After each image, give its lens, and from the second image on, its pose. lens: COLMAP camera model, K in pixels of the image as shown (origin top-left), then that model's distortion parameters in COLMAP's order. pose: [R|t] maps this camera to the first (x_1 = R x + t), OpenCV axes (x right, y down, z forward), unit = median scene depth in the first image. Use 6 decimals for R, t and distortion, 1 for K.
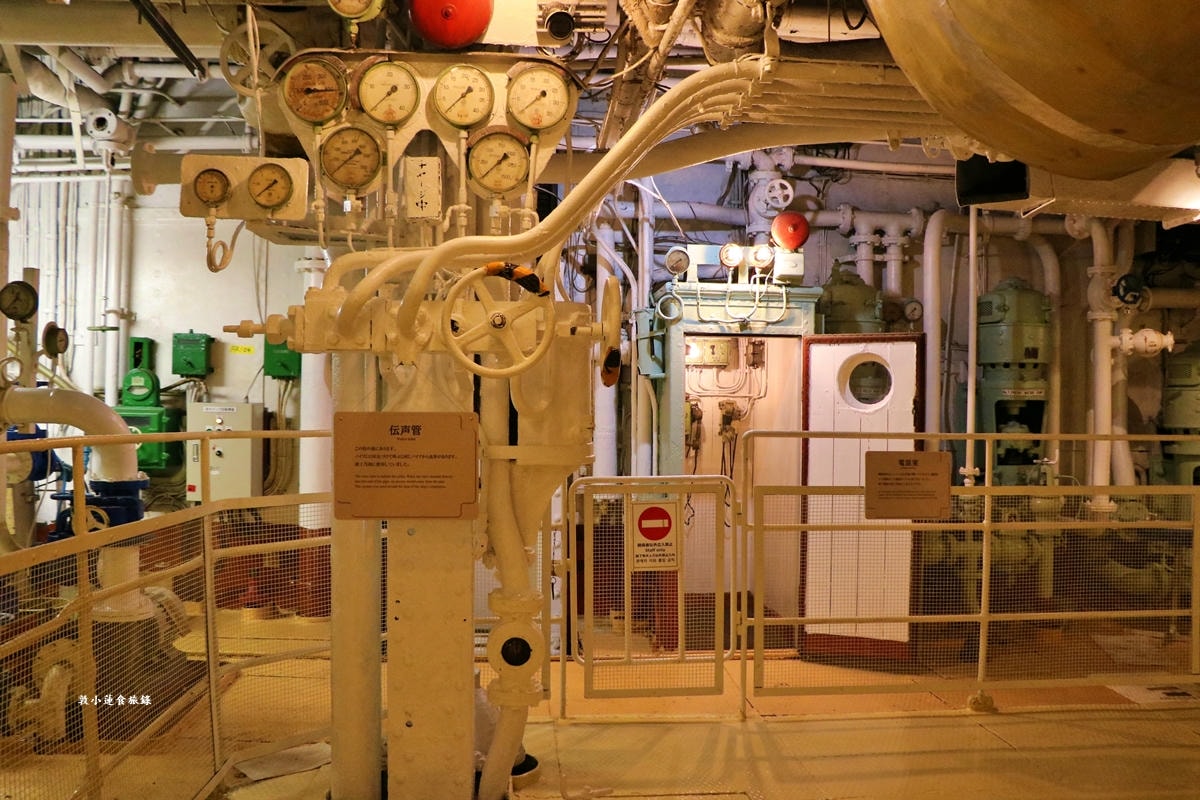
lens RADIAL K [[987.9, 0, 600.0], [0, 987.9, 400.0], [0, 0, 1]] dist [-0.001251, -0.000060]
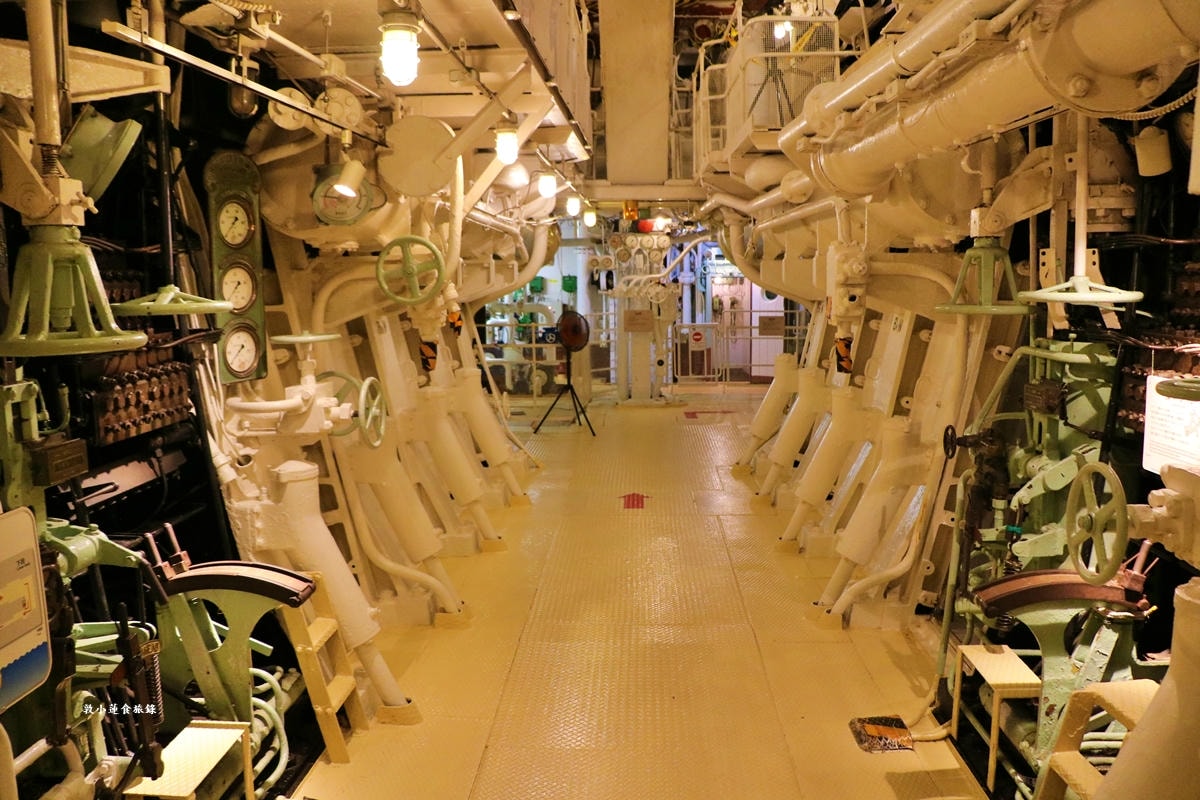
lens RADIAL K [[987.2, 0, 600.0], [0, 987.2, 400.0], [0, 0, 1]] dist [-0.293107, -0.000122]
pose [[0.993168, -0.007346, -0.116458, 0.117213], [0.023534, 0.990119, 0.138241, -0.145847], [0.114291, -0.140037, 0.983528, -2.522741]]
